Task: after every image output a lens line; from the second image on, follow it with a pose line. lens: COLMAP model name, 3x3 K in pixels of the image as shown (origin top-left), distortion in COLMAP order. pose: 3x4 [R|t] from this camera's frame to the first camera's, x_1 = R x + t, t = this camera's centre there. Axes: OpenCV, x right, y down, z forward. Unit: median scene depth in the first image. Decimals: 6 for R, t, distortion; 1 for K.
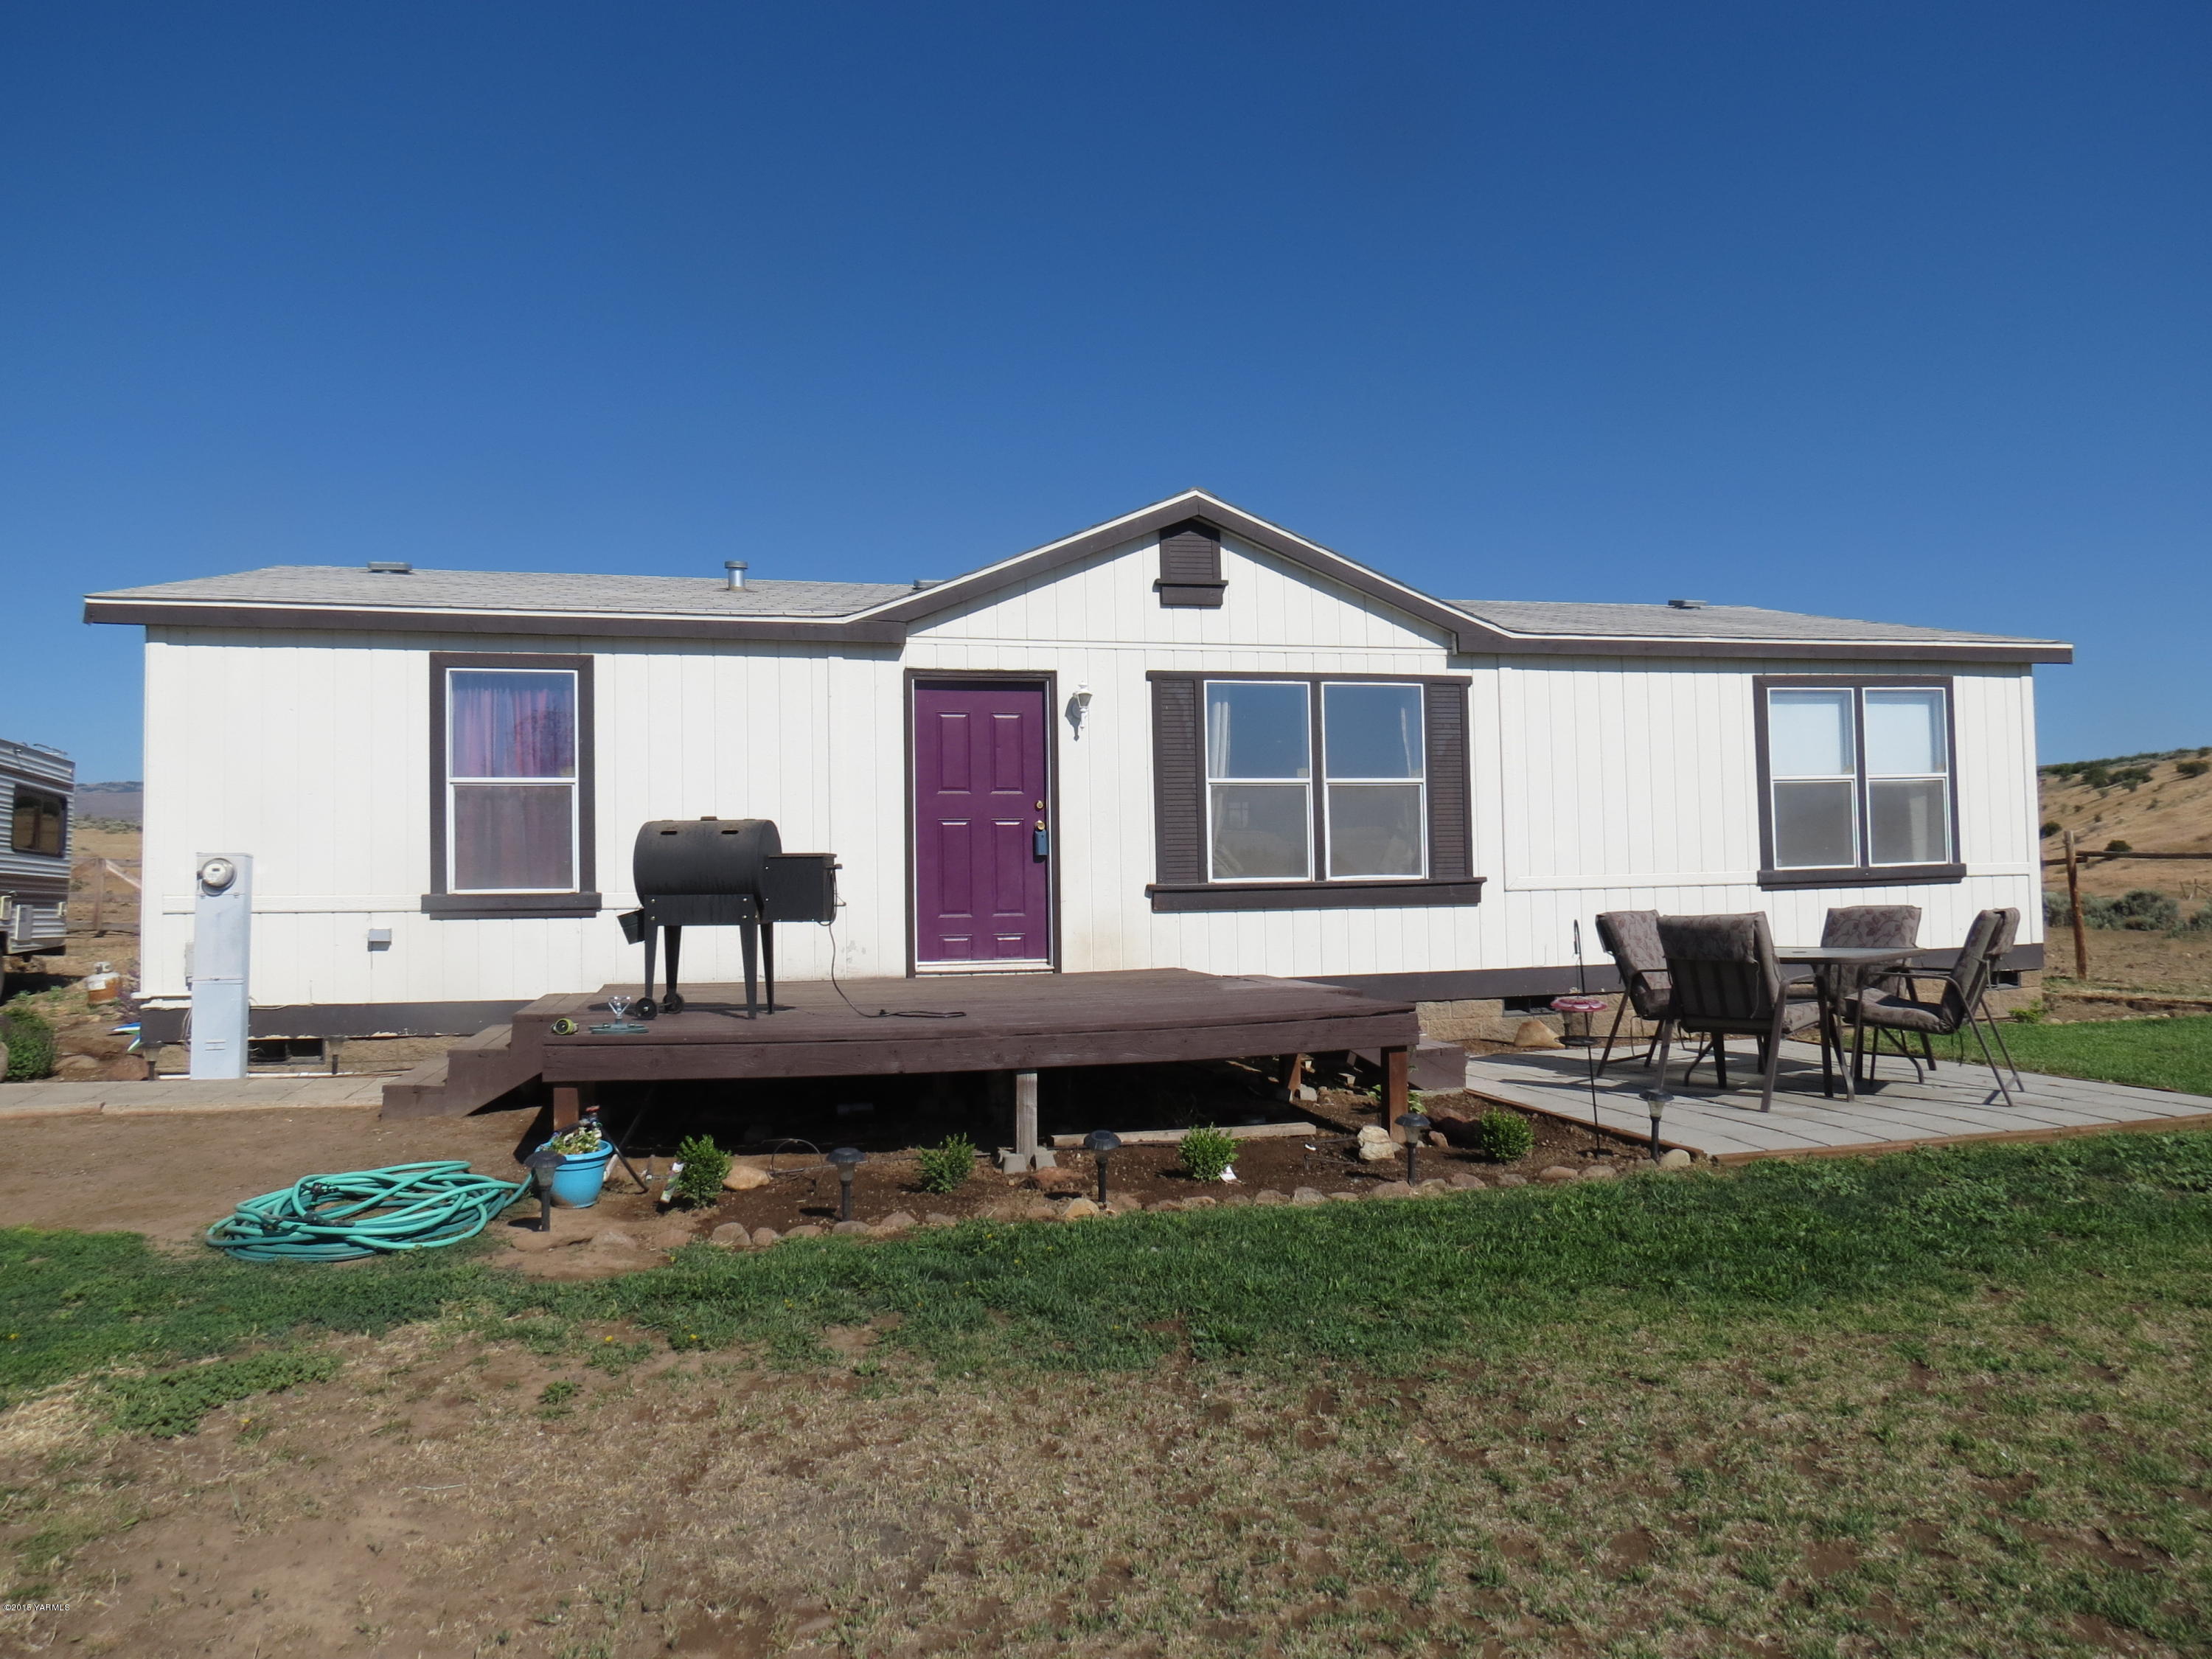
lens RADIAL K [[1562.7, 0, 1103.2], [0, 1562.7, 824.4], [0, 0, 1]] dist [-0.037631, 0.015709]
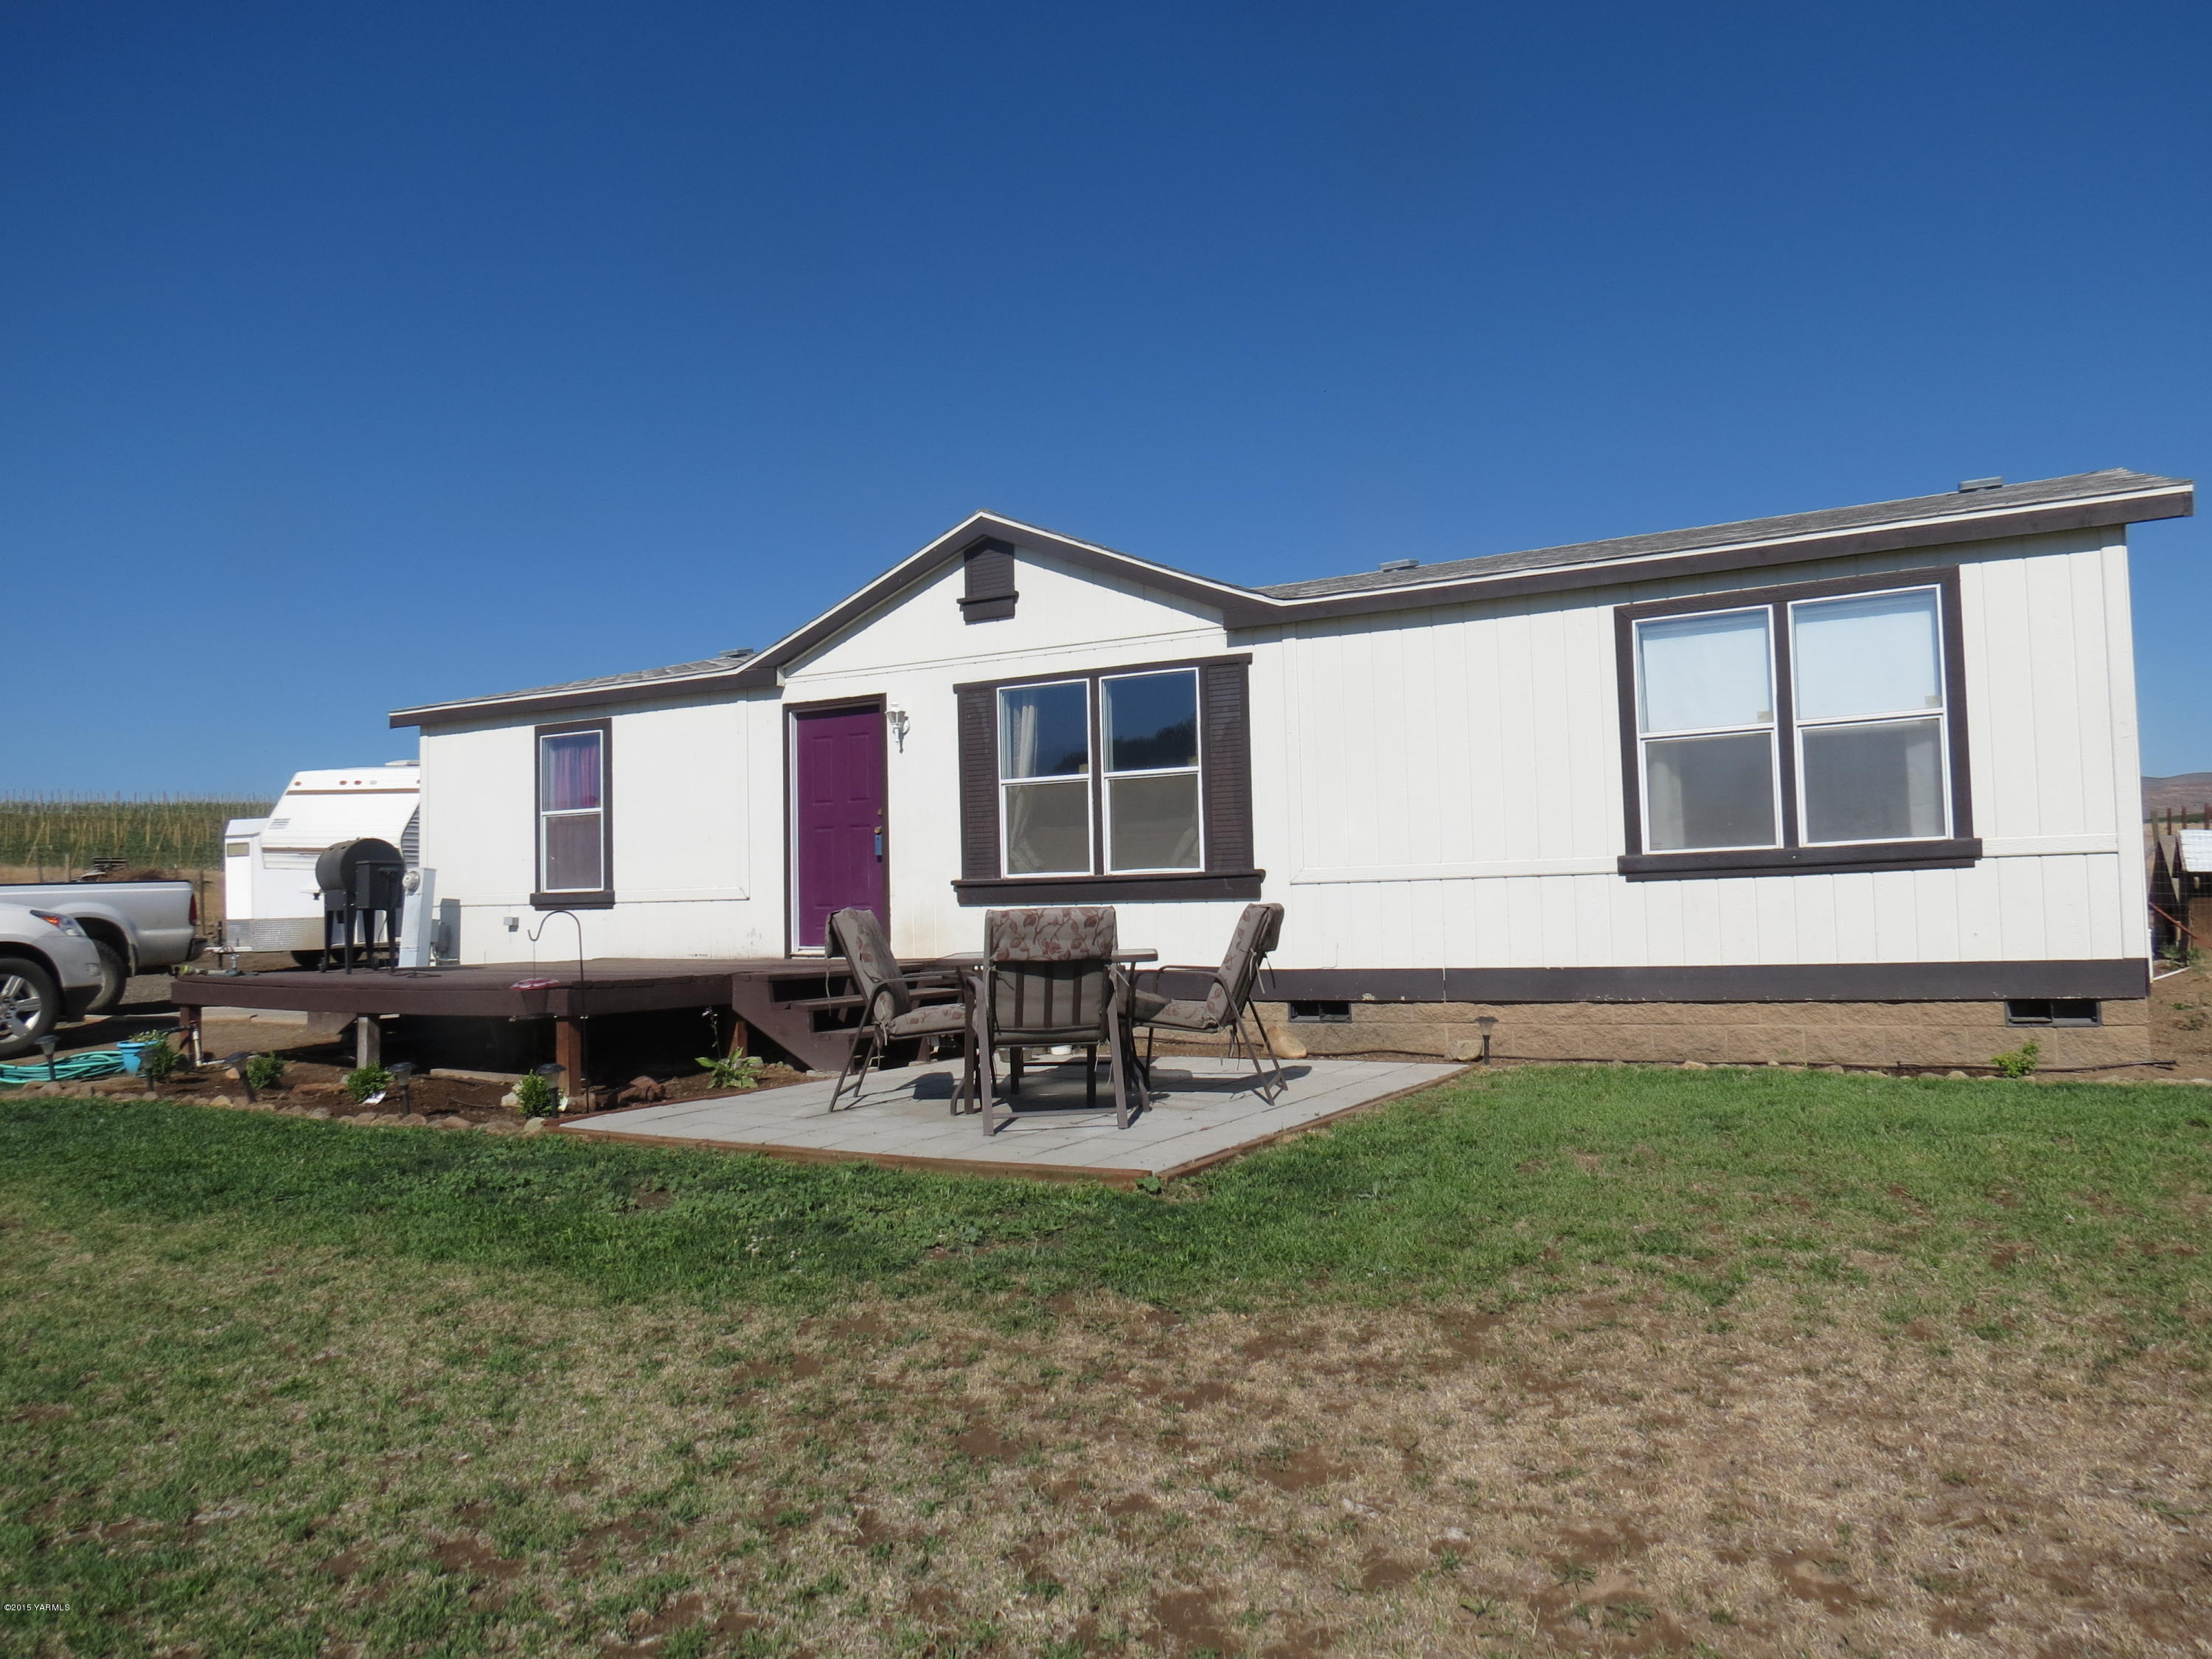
lens RADIAL K [[1562.7, 0, 1104.9], [0, 1562.7, 829.6], [0, 0, 1]] dist [-0.037631, 0.015709]
pose [[0.732237, -0.026703, -0.680526, 0.827865], [0.046738, 0.998846, 0.011096, -0.004343], [0.679444, -0.039932, 0.732640, 0.262412]]
